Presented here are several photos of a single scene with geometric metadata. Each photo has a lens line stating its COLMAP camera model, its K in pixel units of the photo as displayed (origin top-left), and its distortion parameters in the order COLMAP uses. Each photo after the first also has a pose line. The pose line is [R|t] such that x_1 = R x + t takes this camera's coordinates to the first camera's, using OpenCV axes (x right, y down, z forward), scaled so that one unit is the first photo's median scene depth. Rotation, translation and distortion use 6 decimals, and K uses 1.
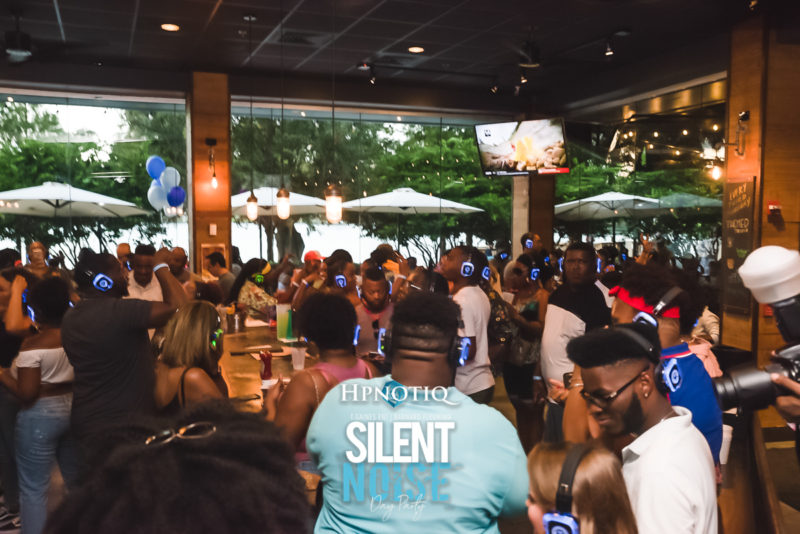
lens RADIAL K [[711.5, 0, 403.8], [0, 711.5, 266.9], [0, 0, 1]] dist [-0.073662, 0.112098]
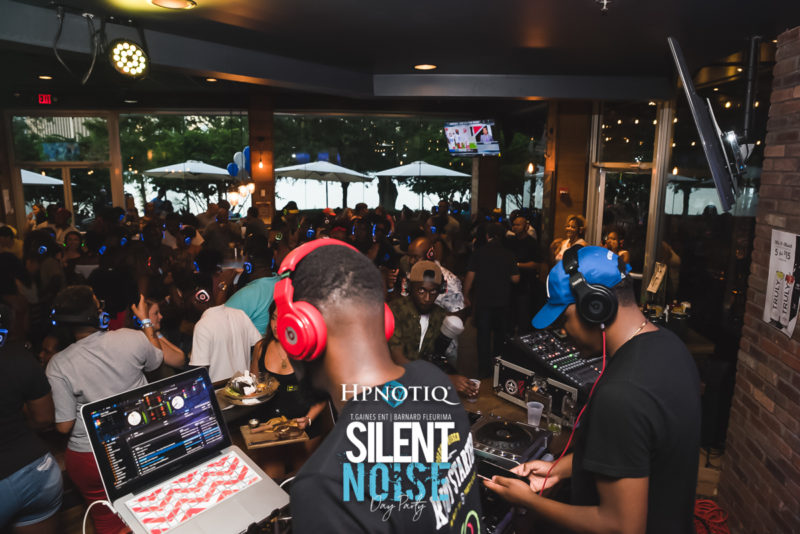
lens RADIAL K [[542.5, 0, 400.0], [0, 542.5, 267.0], [0, 0, 1]] dist [-0.133418, 0.088818]
pose [[0.975242, 0.047783, -0.215918, 0.256819], [-0.022375, 0.992687, 0.118621, -0.031127], [0.220007, -0.110853, 0.969179, -0.119012]]
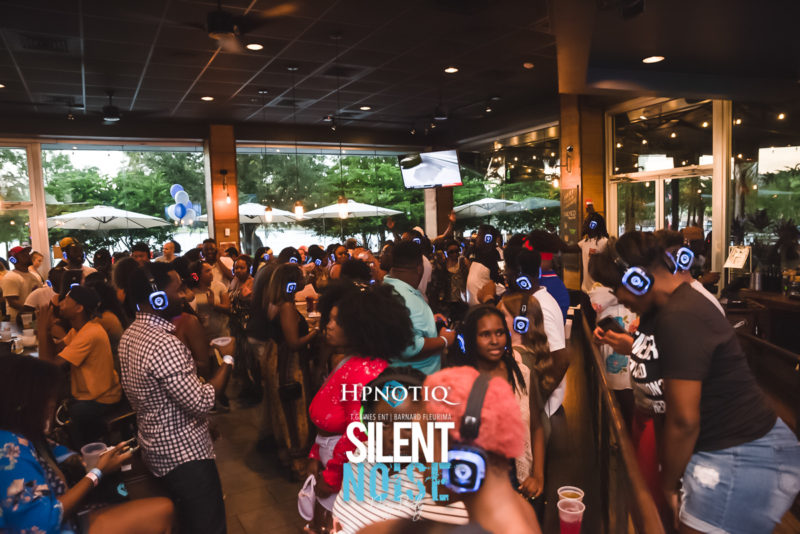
lens RADIAL K [[542.5, 0, 400.0], [0, 542.5, 267.0], [0, 0, 1]] dist [-0.133418, 0.088818]
pose [[0.989565, -0.049058, 0.135478, -0.058667], [0.047307, 0.998750, 0.016117, 0.014806], [-0.136100, -0.009540, 0.990649, -0.117332]]
